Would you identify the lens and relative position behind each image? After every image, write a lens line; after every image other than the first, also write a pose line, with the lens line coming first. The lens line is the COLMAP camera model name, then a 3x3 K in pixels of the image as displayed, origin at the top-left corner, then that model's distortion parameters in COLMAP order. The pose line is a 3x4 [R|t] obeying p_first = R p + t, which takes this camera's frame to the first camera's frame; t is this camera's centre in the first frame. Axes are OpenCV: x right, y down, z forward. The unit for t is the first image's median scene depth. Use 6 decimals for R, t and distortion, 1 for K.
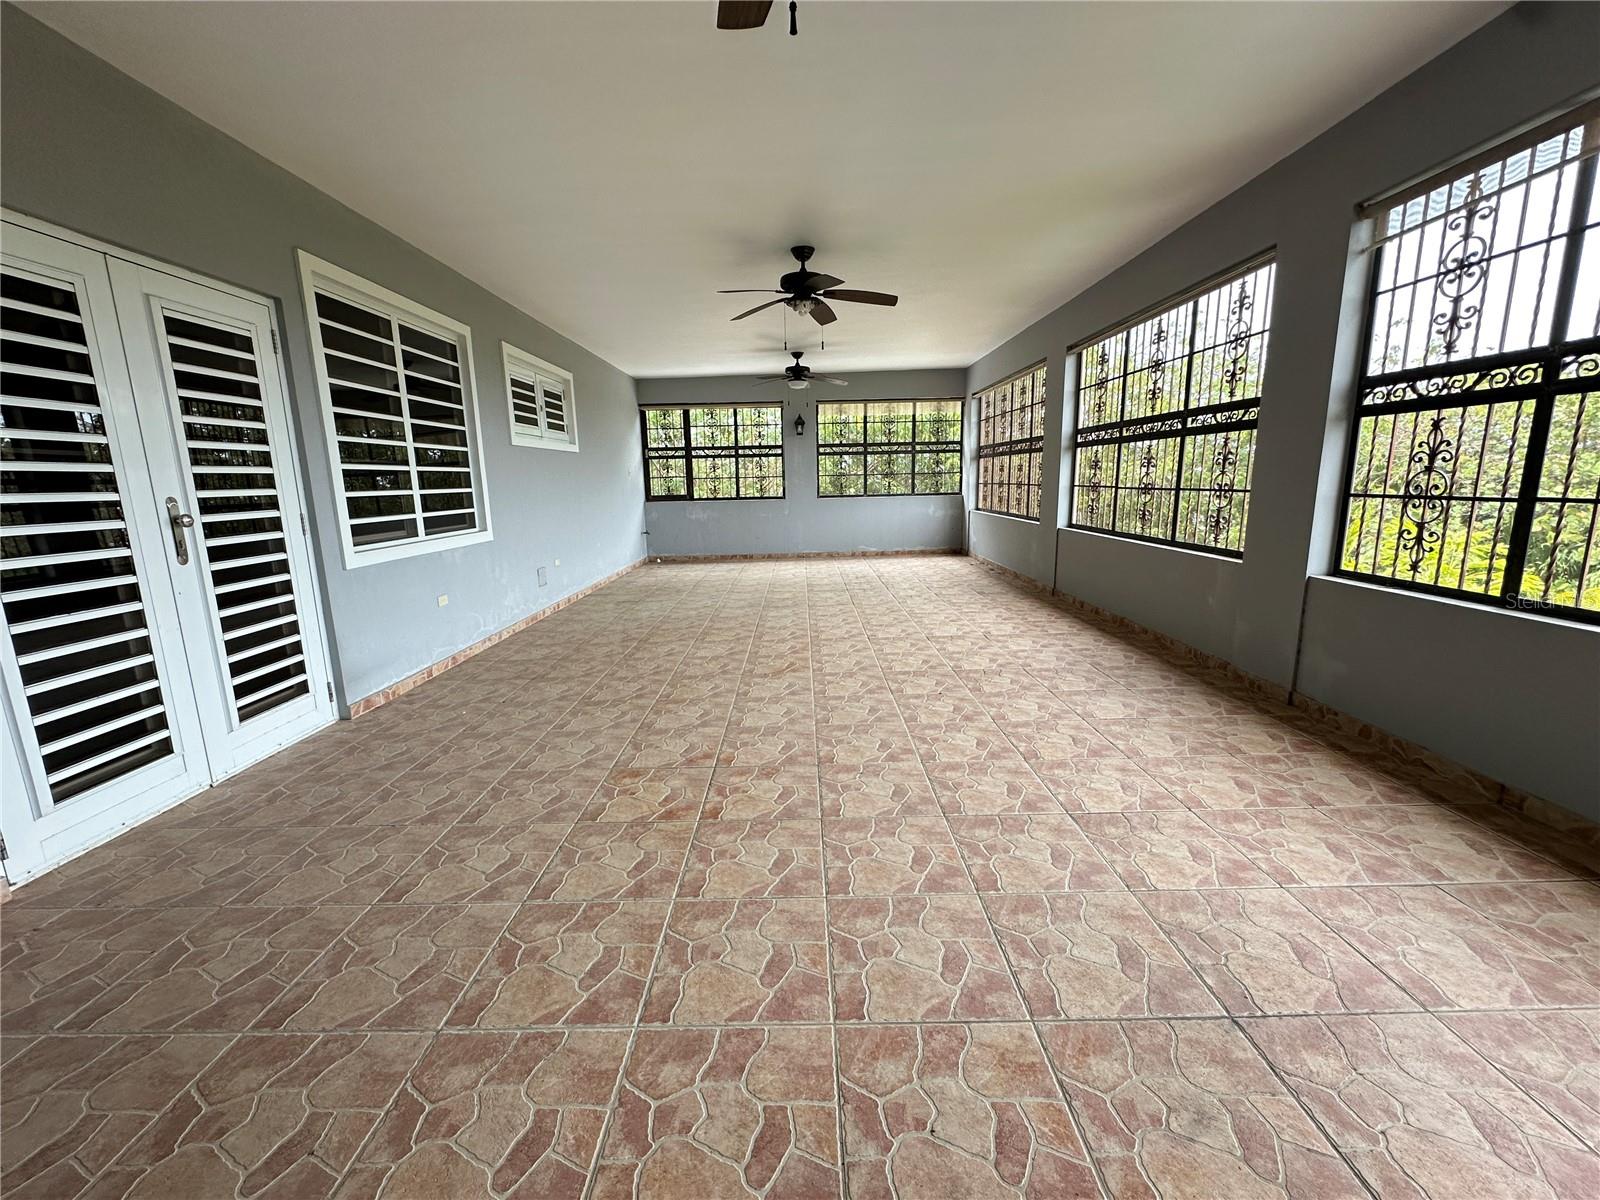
lens RADIAL K [[637.0, 0, 803.5], [0, 637.0, 597.5], [0, 0, 1]] dist [-0.003713, -0.000049]
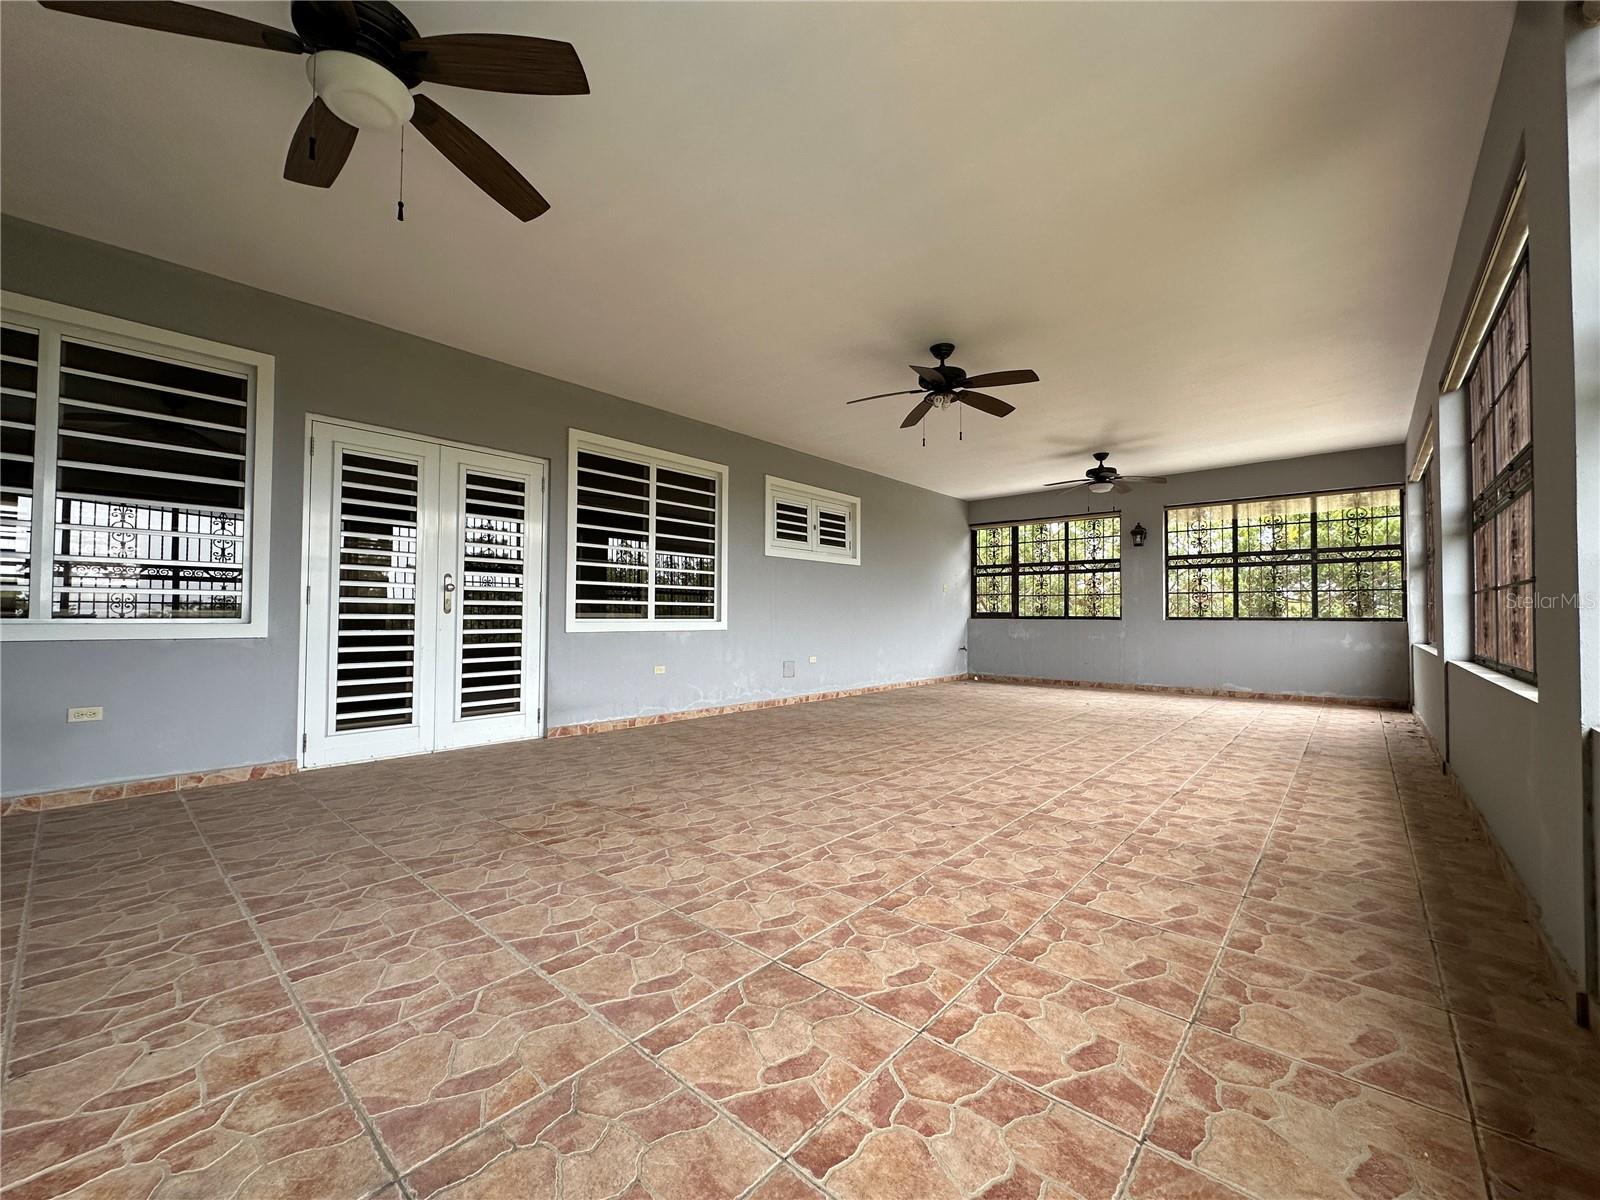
lens RADIAL K [[637.0, 0, 805.5], [0, 637.0, 604.7], [0, 0, 1]] dist [-0.003713, -0.000049]
pose [[0.753958, 0.014246, -0.656768, 0.516847], [-0.142120, 0.979625, -0.141903, 0.017758], [0.641365, 0.200328, 0.740621, 0.217679]]
